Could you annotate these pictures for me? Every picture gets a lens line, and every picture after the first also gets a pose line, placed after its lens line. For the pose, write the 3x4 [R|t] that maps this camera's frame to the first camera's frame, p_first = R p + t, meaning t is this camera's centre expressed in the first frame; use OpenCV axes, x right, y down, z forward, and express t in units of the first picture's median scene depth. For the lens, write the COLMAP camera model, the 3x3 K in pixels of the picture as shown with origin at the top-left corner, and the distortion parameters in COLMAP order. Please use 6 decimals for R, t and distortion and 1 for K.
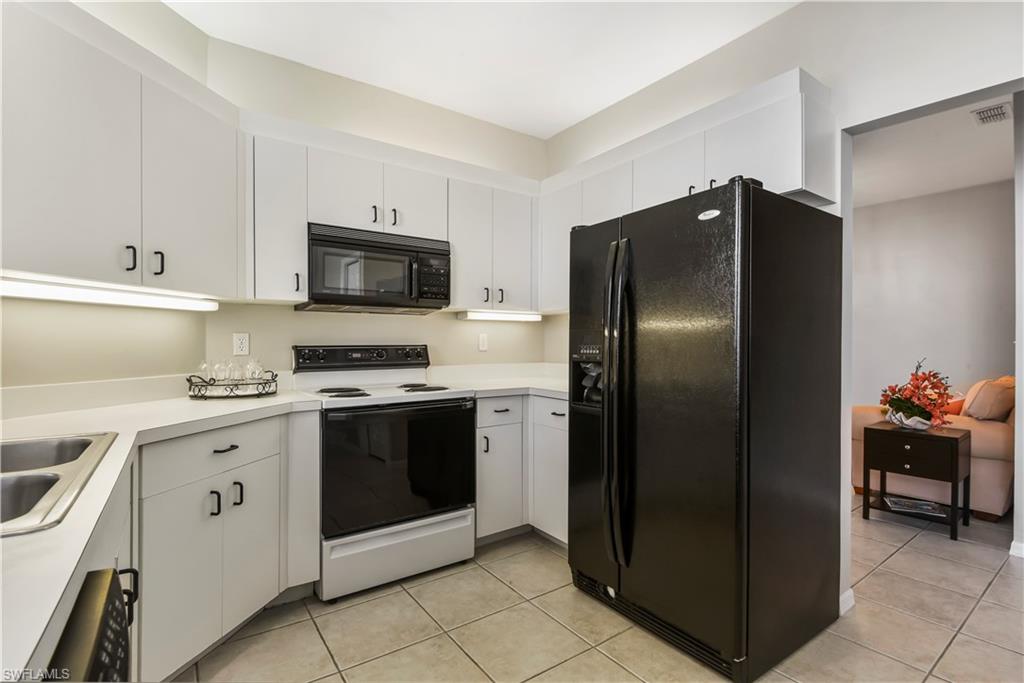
lens RADIAL K [[481.7, 0, 513.0], [0, 481.7, 349.4], [0, 0, 1]] dist [-0.020094, 0.000236]
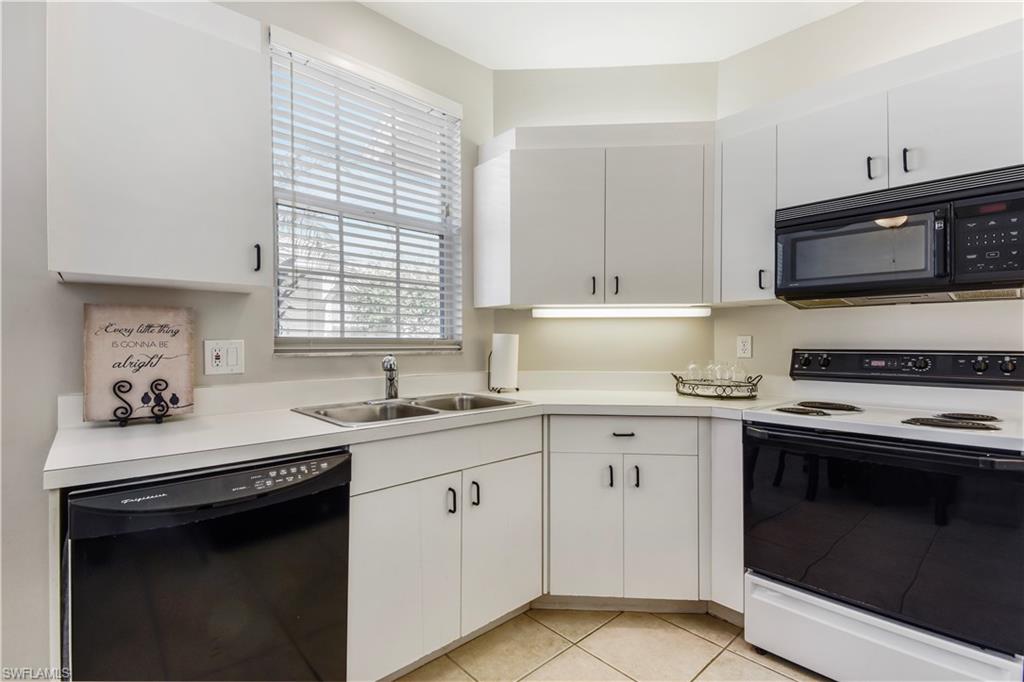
lens RADIAL K [[468.6, 0, 507.6], [0, 468.6, 340.7], [0, 0, 1]] dist [0.054650, -0.034299]
pose [[0.138964, -0.008684, -0.990259, 0.373166], [-0.019448, 0.999745, -0.011496, -0.003333], [0.990107, 0.020856, 0.138759, 0.395031]]
